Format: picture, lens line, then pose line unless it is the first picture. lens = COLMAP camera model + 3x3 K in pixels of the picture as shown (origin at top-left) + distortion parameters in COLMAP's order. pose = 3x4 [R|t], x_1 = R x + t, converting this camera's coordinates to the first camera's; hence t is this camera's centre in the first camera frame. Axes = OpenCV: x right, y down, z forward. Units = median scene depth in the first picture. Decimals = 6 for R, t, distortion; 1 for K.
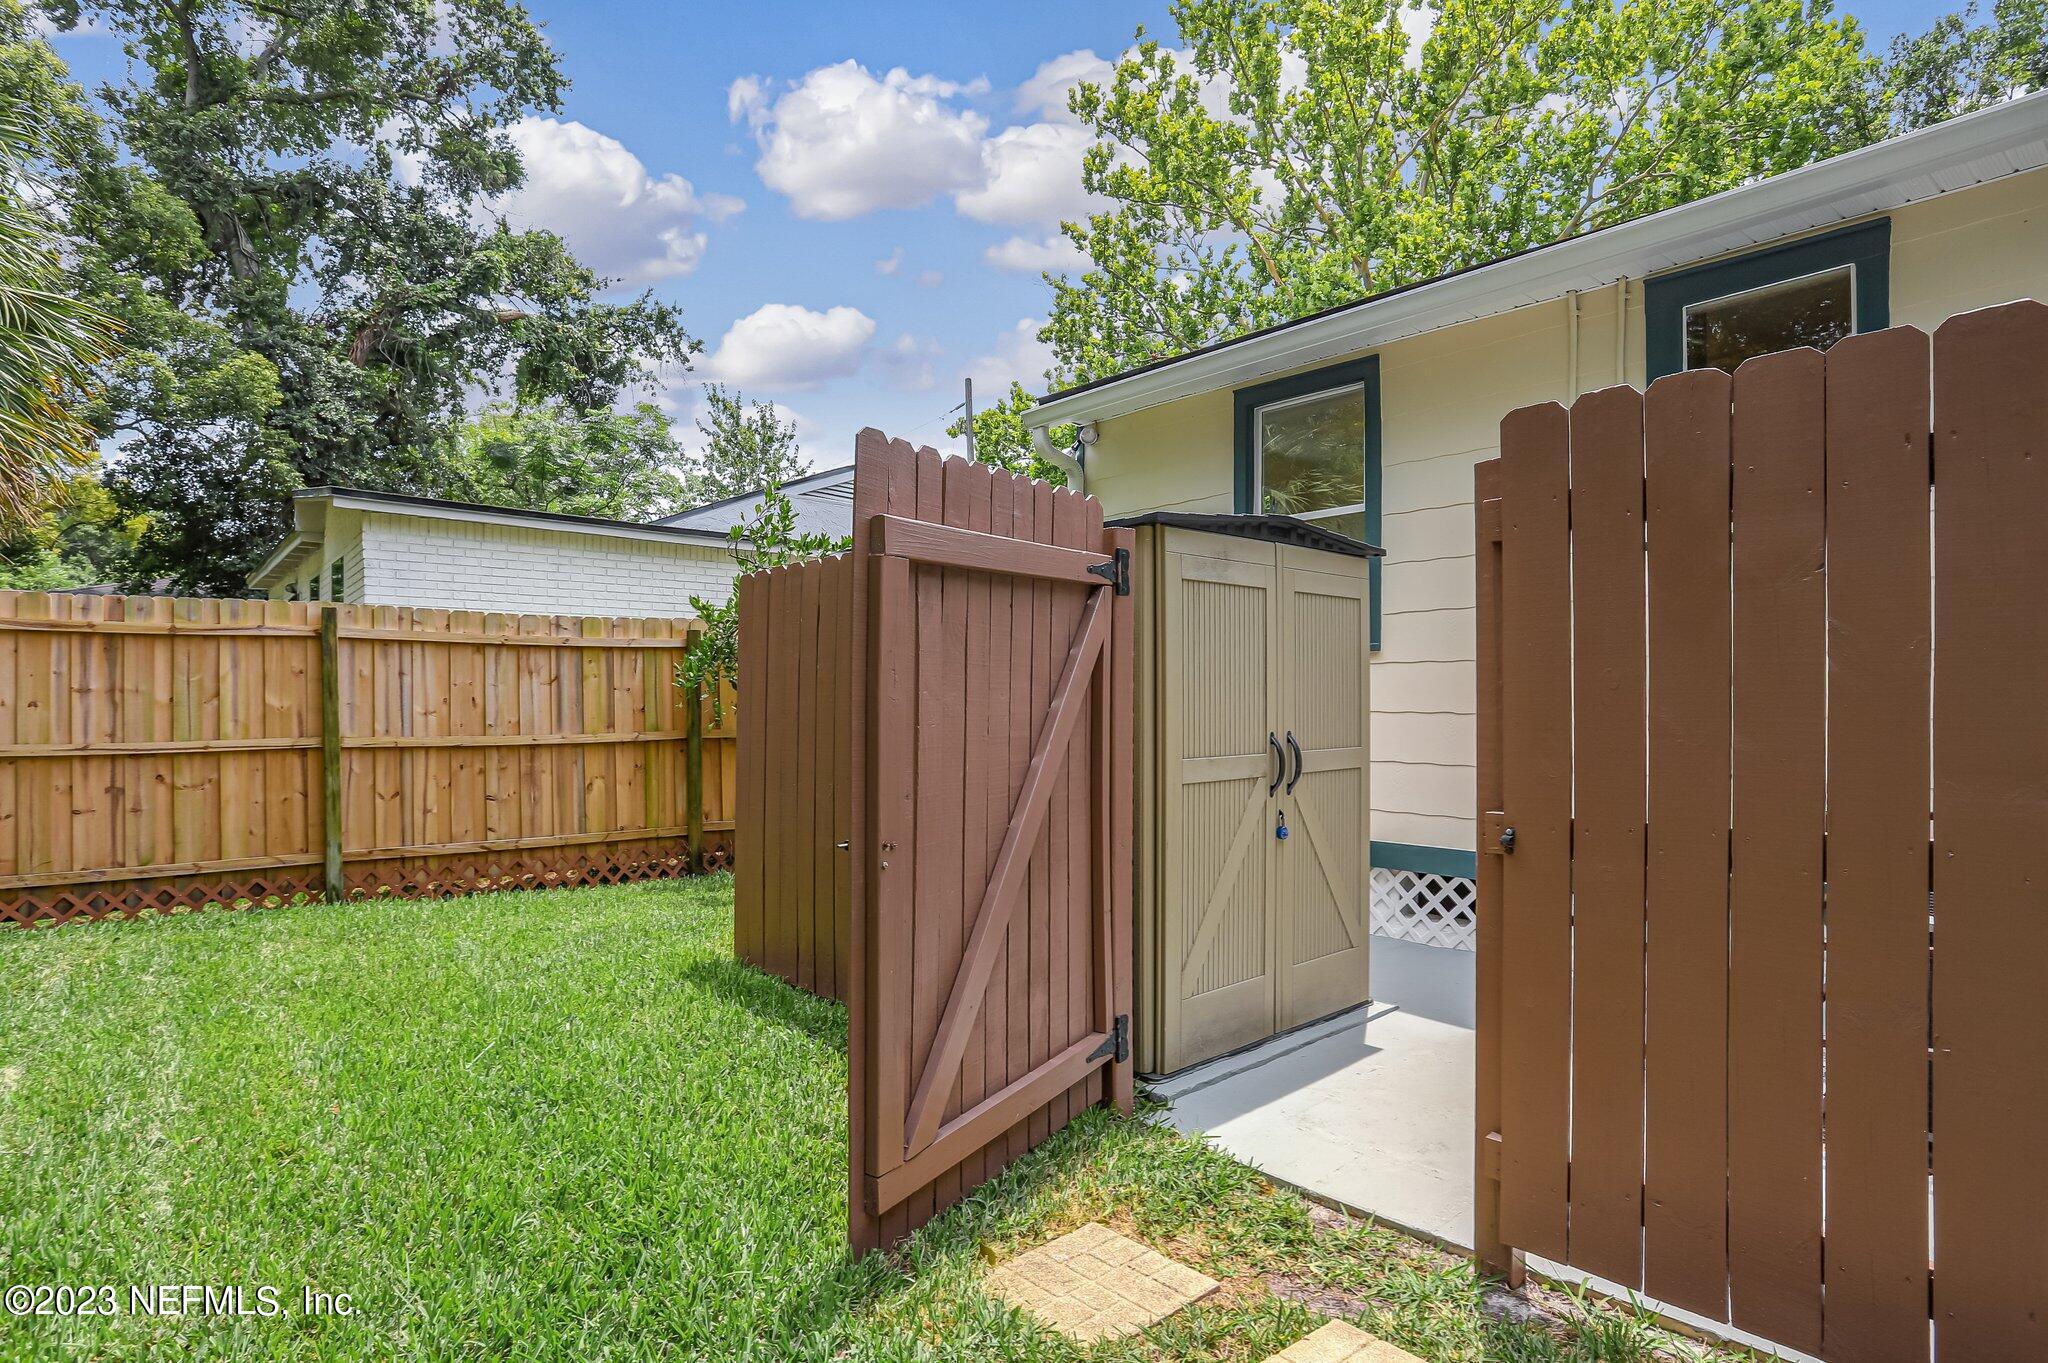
lens RADIAL K [[1048.4, 0, 1014.5], [0, 1048.4, 690.0], [0, 0, 1]] dist [-0.013642, 0.004710]
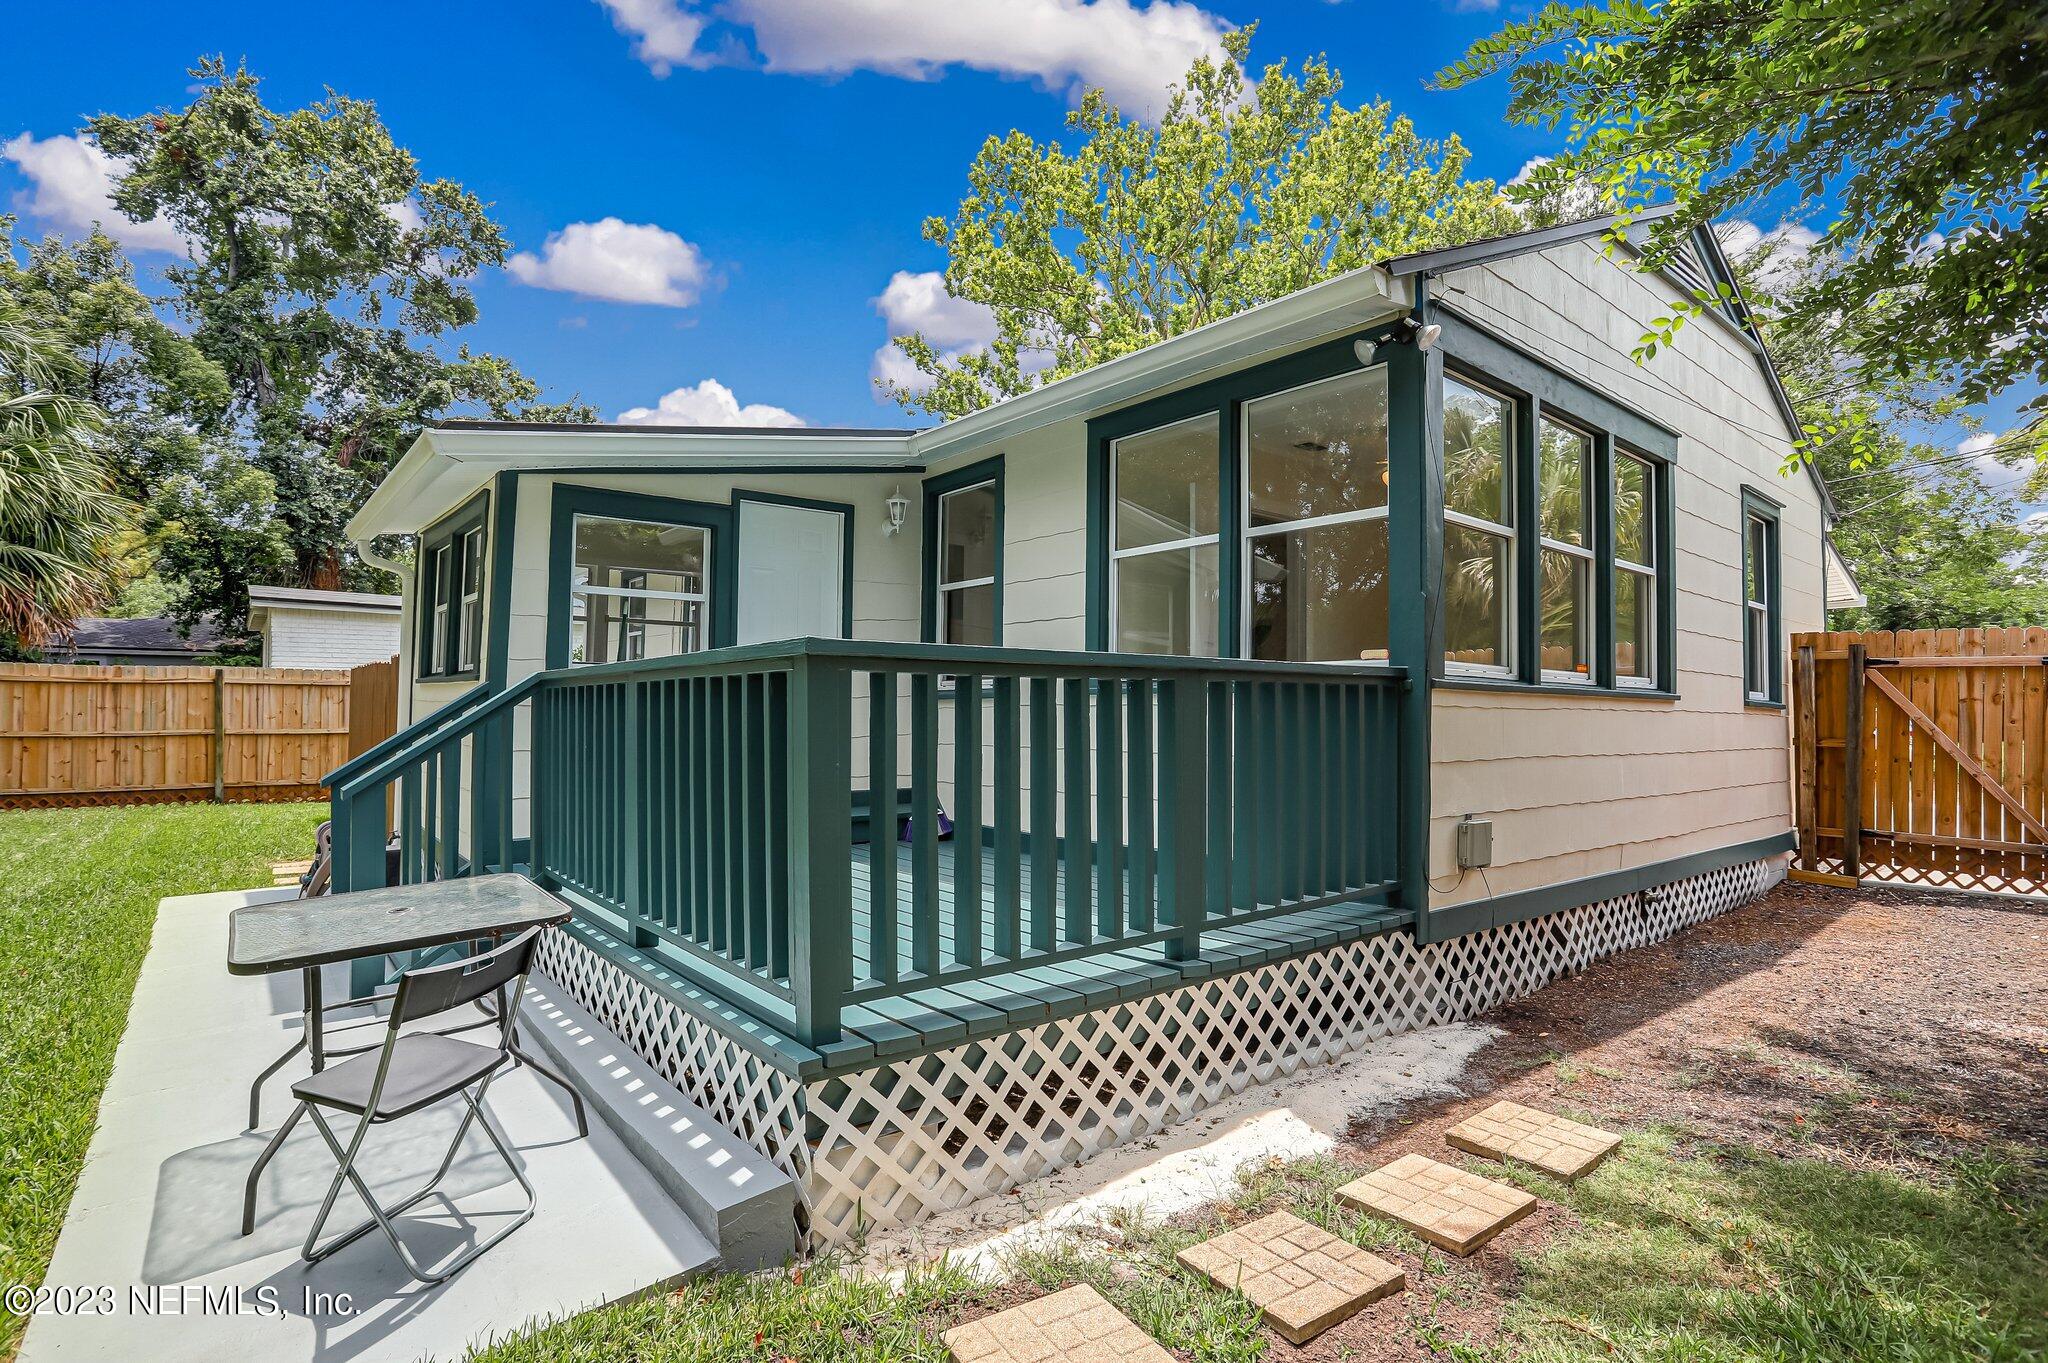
lens RADIAL K [[987.4, 0, 1024.1], [0, 987.4, 683.5], [0, 0, 1]] dist [-0.012007, 0.006999]
pose [[0.999449, 0.009291, -0.031858, 1.030586], [-0.009253, 0.999956, 0.001344, -0.064829], [0.031869, -0.001048, 0.999492, -0.941062]]
